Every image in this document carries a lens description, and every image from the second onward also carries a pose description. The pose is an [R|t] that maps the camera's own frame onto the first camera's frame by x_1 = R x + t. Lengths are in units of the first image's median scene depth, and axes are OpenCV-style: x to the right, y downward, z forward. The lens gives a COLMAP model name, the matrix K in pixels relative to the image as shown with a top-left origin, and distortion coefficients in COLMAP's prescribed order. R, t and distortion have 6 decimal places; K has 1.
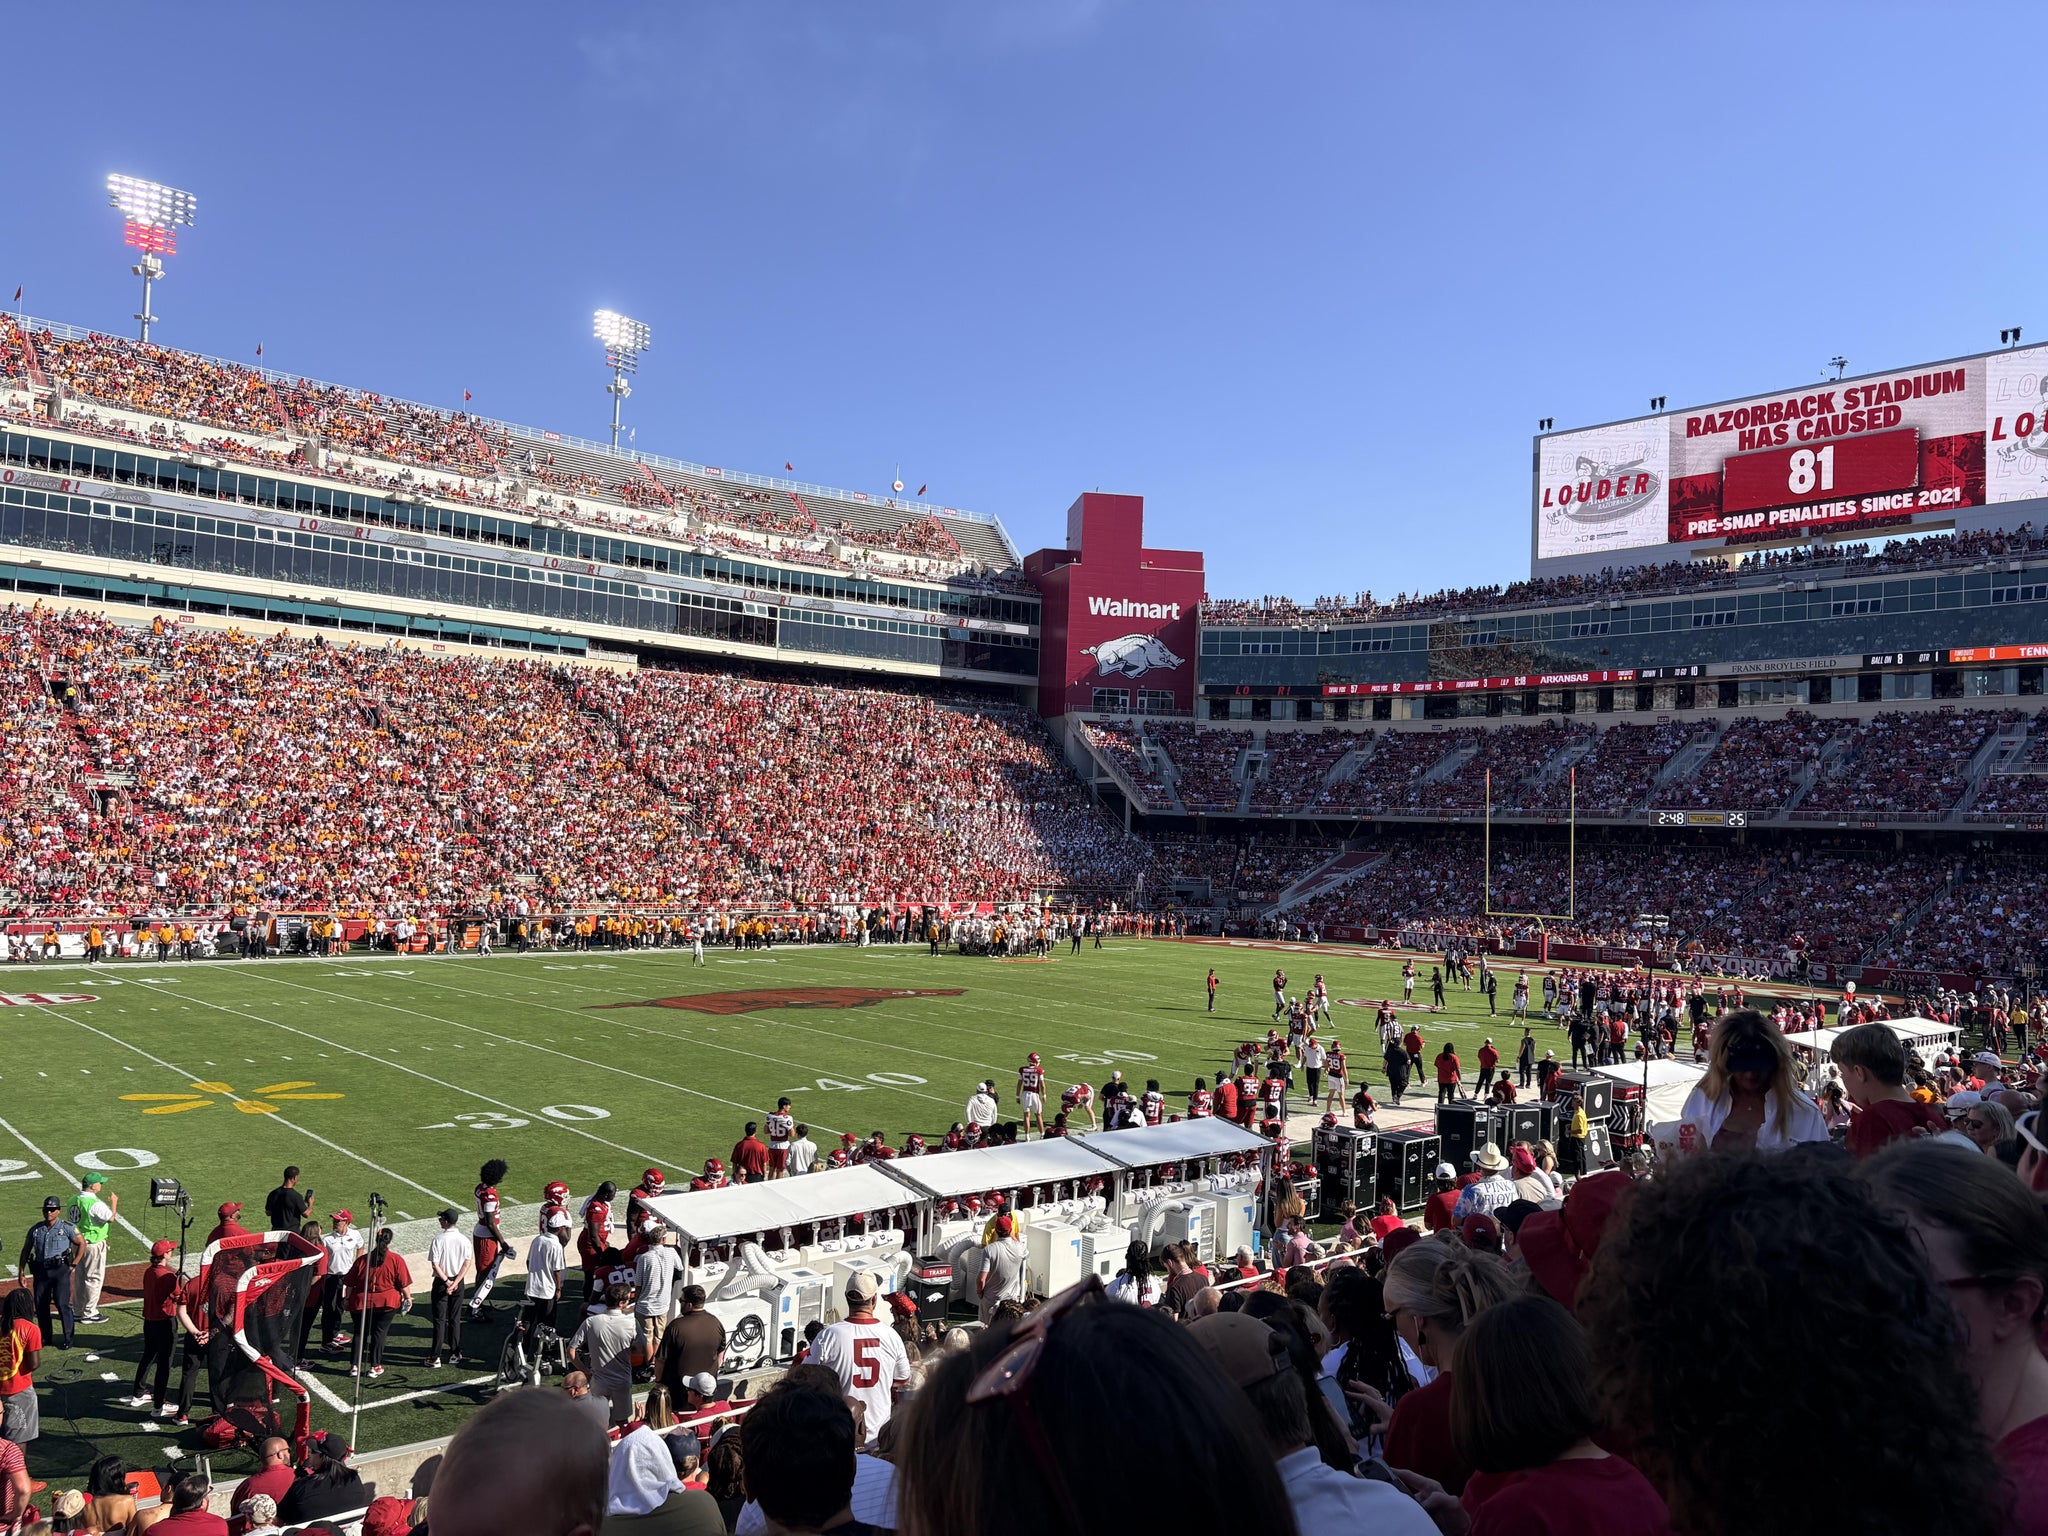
lens RADIAL K [[1531.9, 0, 1034.4], [0, 1531.9, 752.0], [0, 0, 1]] dist [0.004699, -0.014290]
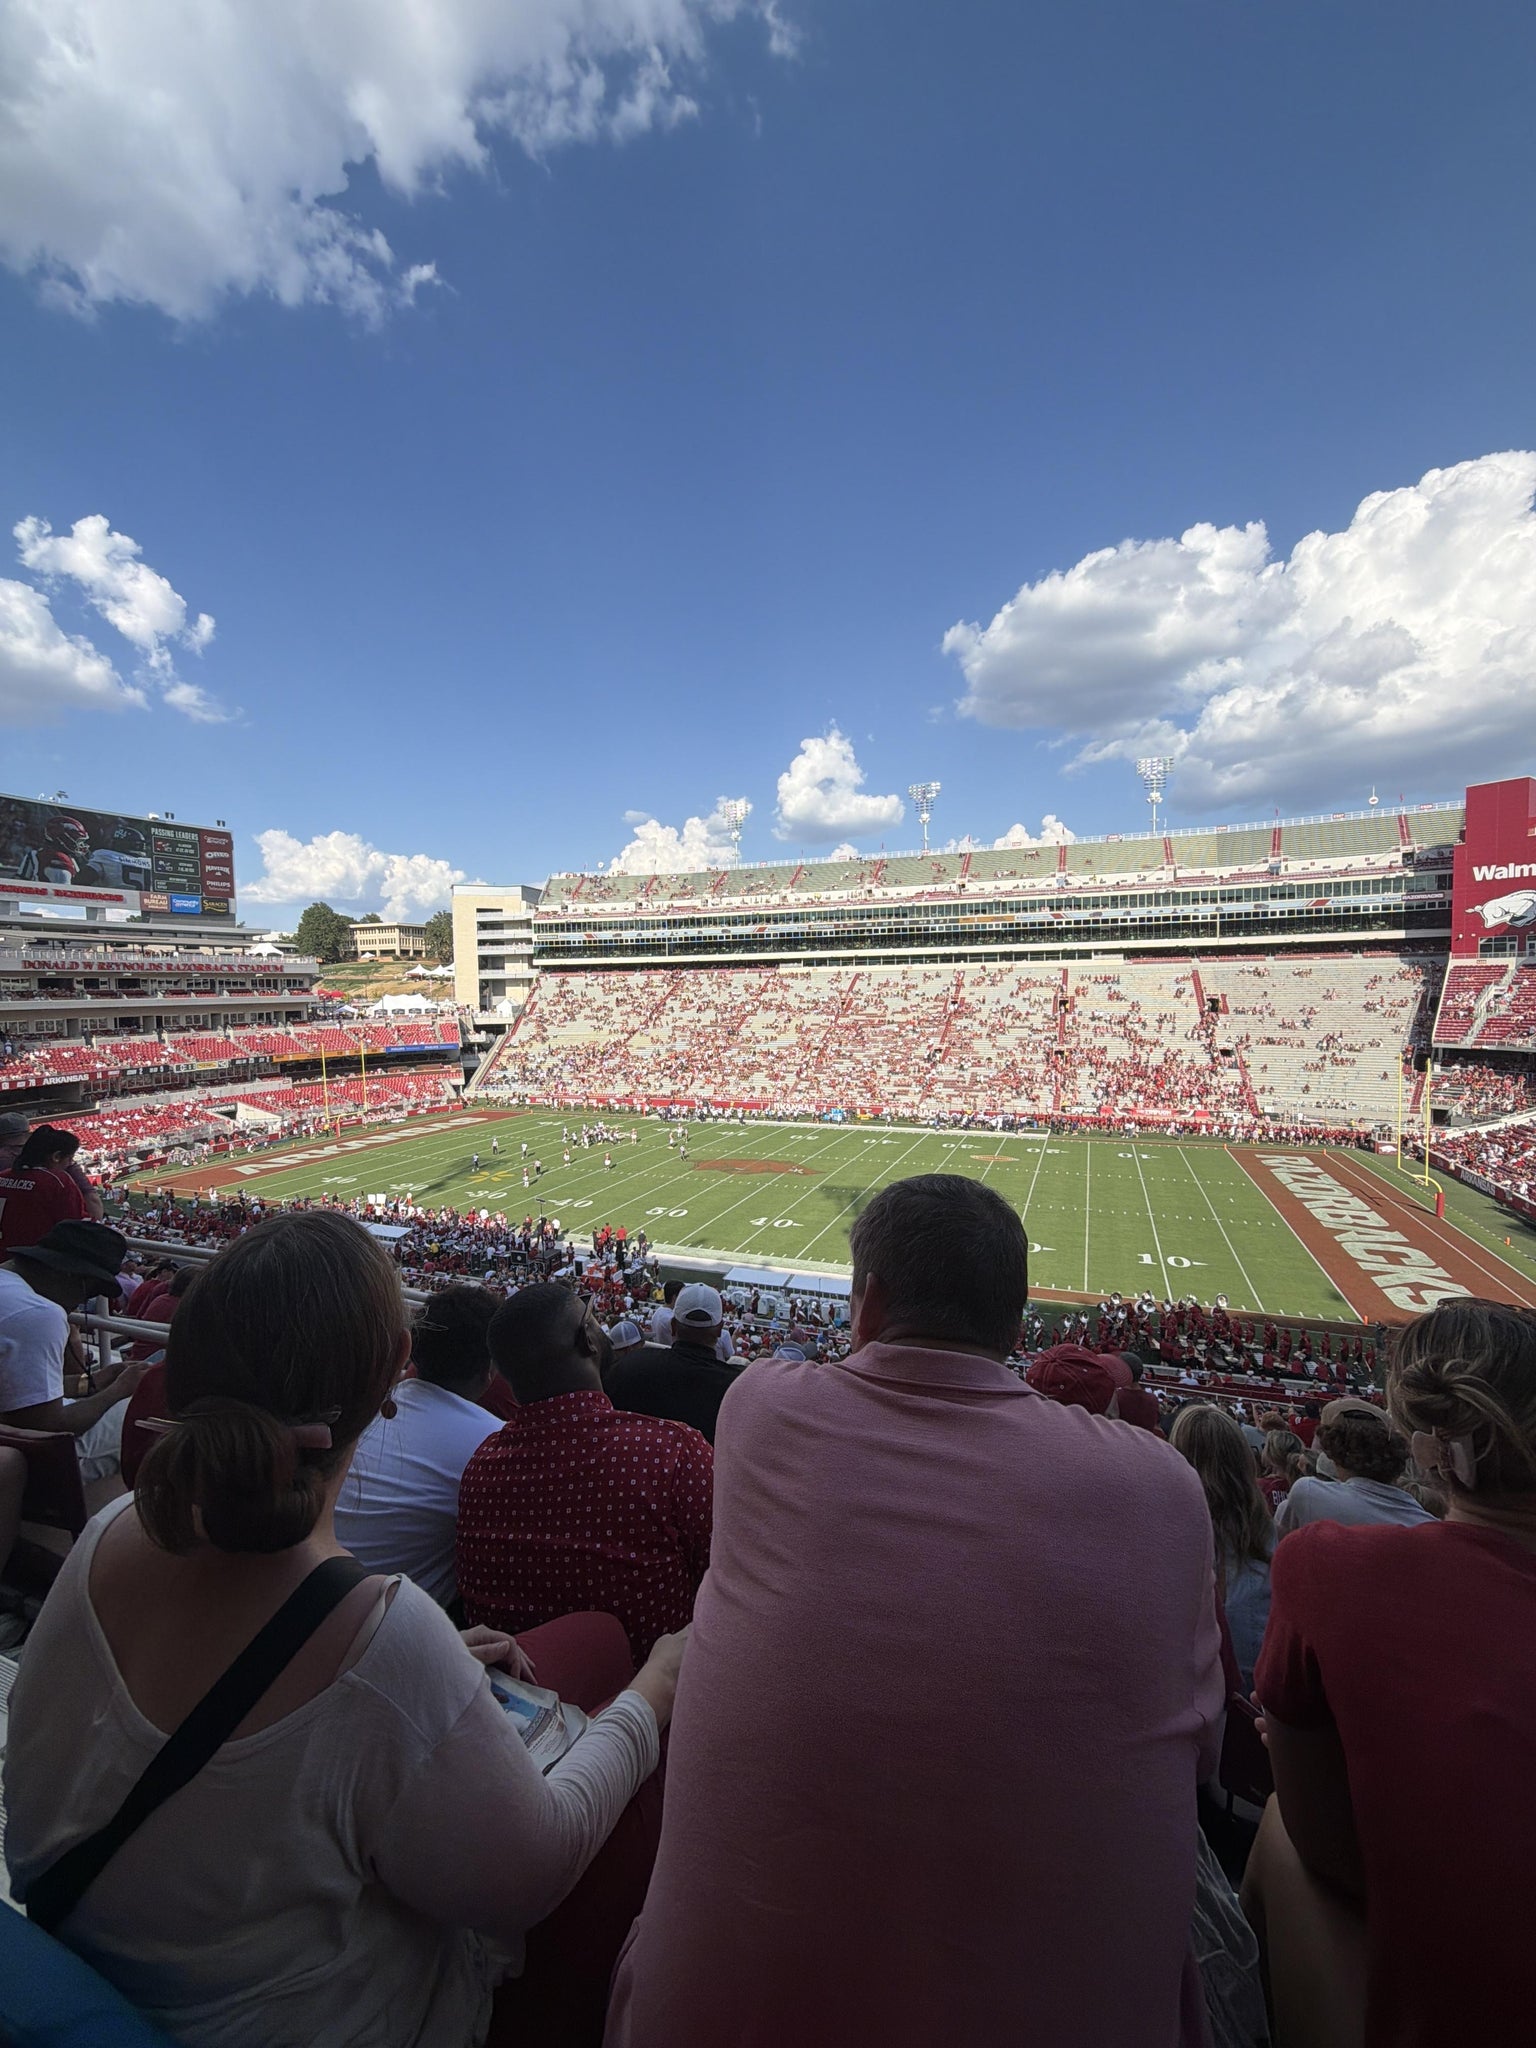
lens RADIAL K [[805.6, 0, 770.1], [0, 805.6, 1032.2], [0, 0, 1]] dist [0.000435, -0.000045]
pose [[0.429468, 0.006693, -0.903057, 0.445379], [0.085762, 0.995151, 0.048161, -0.052575], [0.899000, -0.098131, 0.426812, 0.181923]]
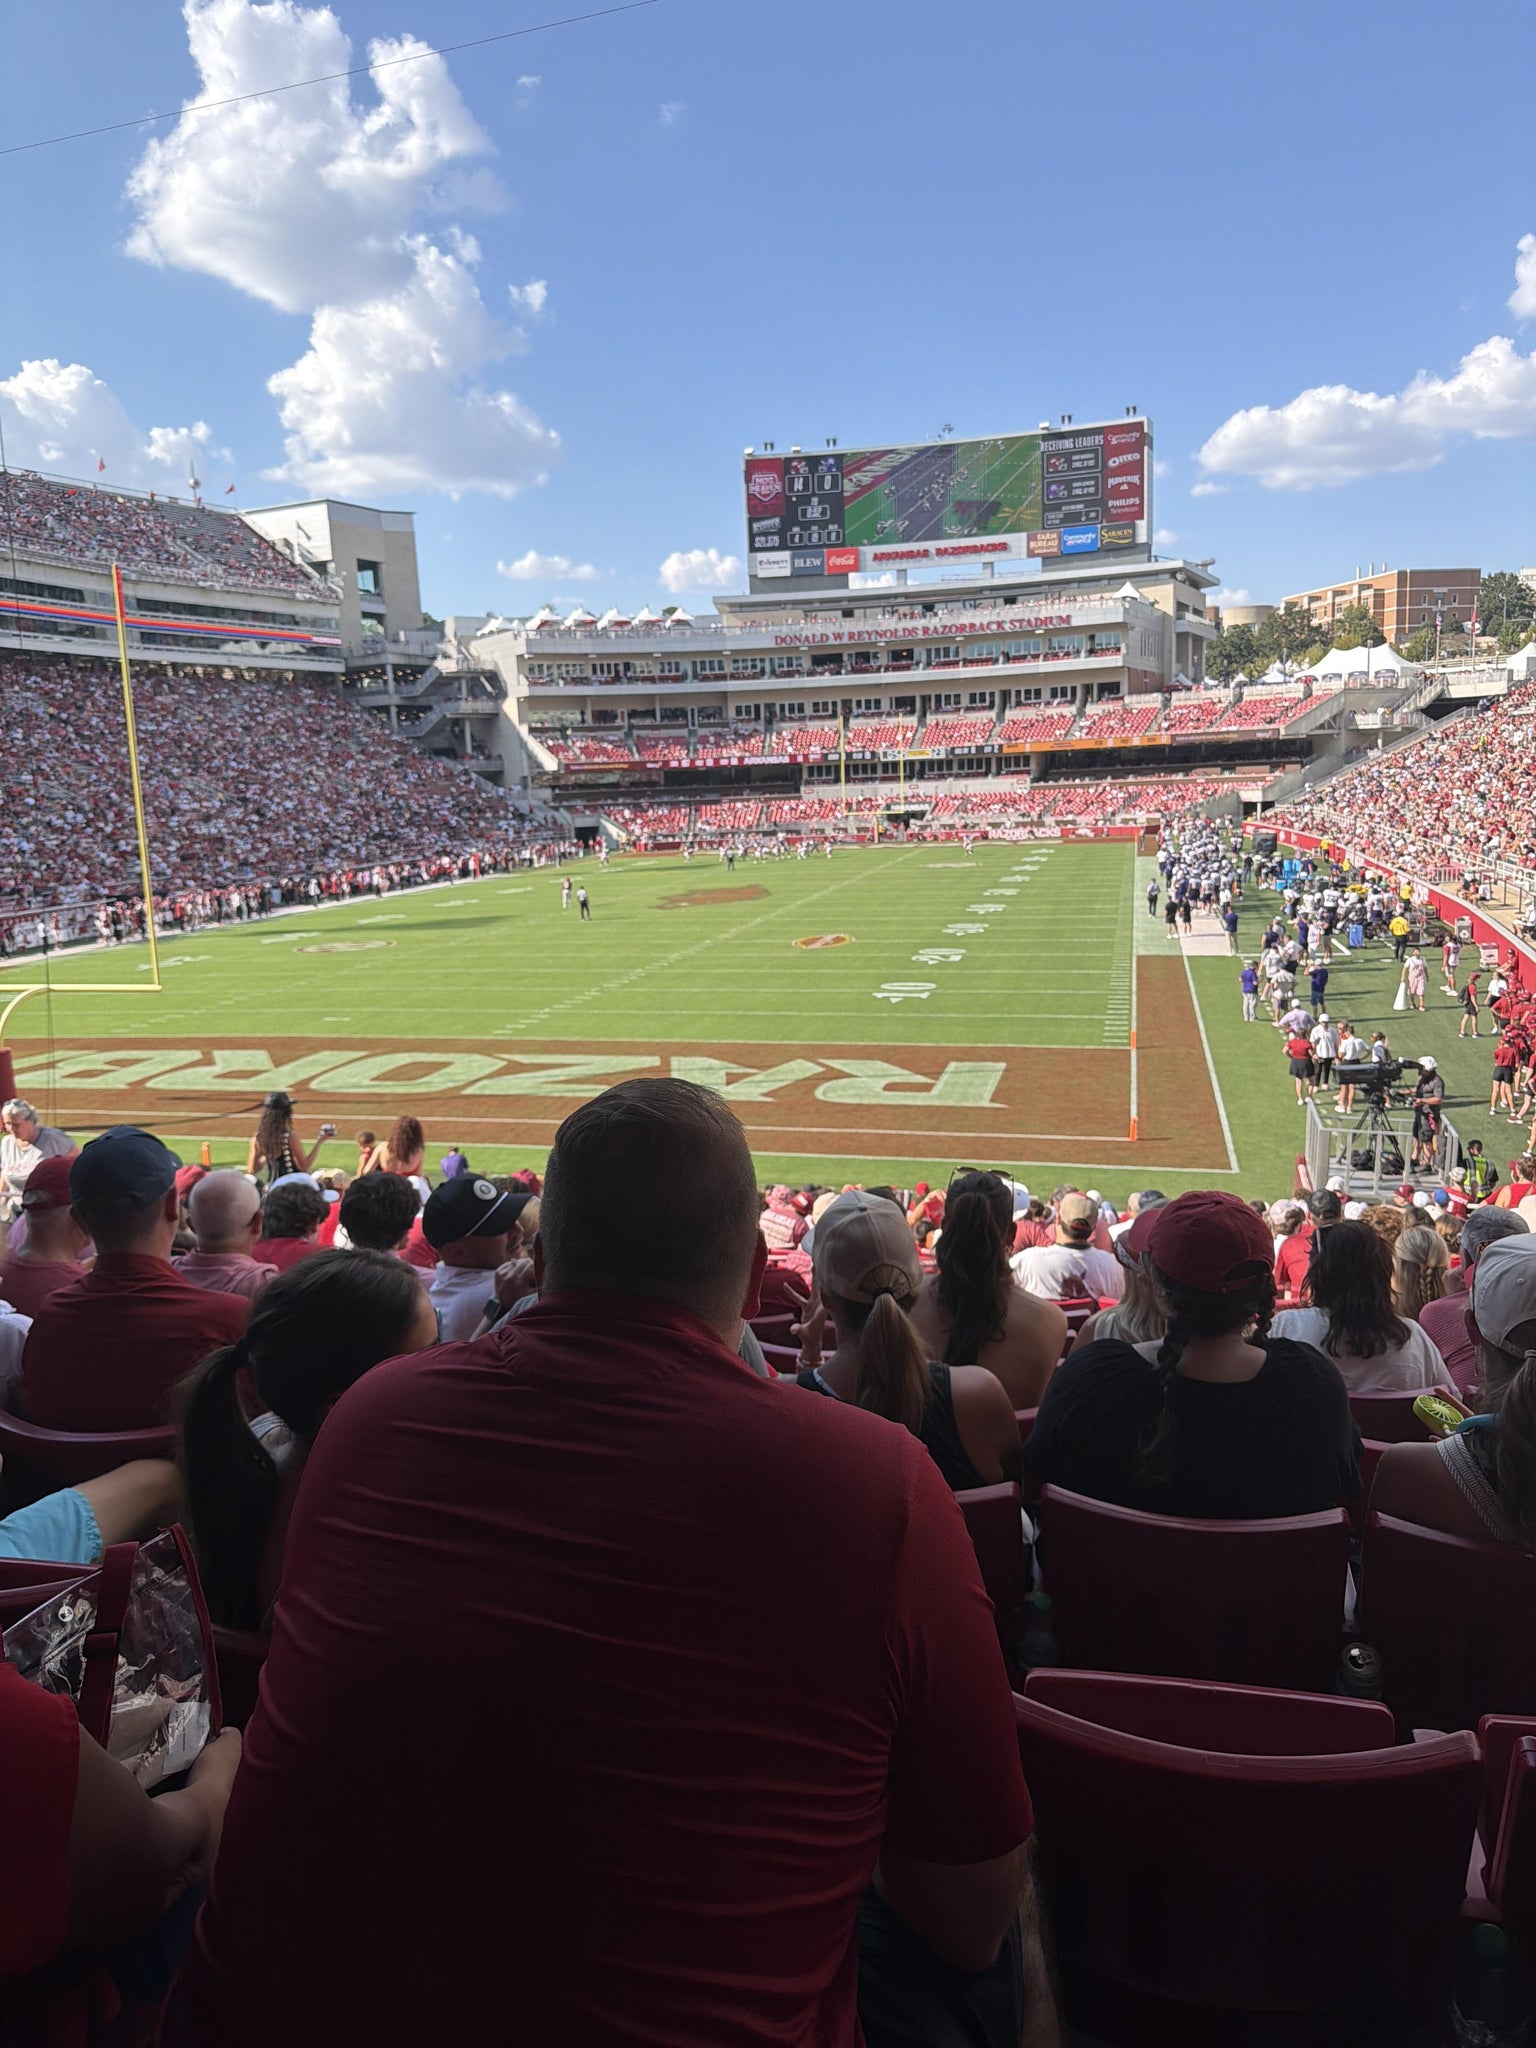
lens RADIAL K [[1426.5, 0, 783.5], [0, 1426.5, 1016.1], [0, 0, 1]] dist [0.048448, -0.048726]
pose [[-0.847440, 0.089079, -0.523364, 0.201859], [0.045058, 0.994334, 0.096281, 0.058987], [0.528975, 0.058011, -0.846652, 0.901523]]
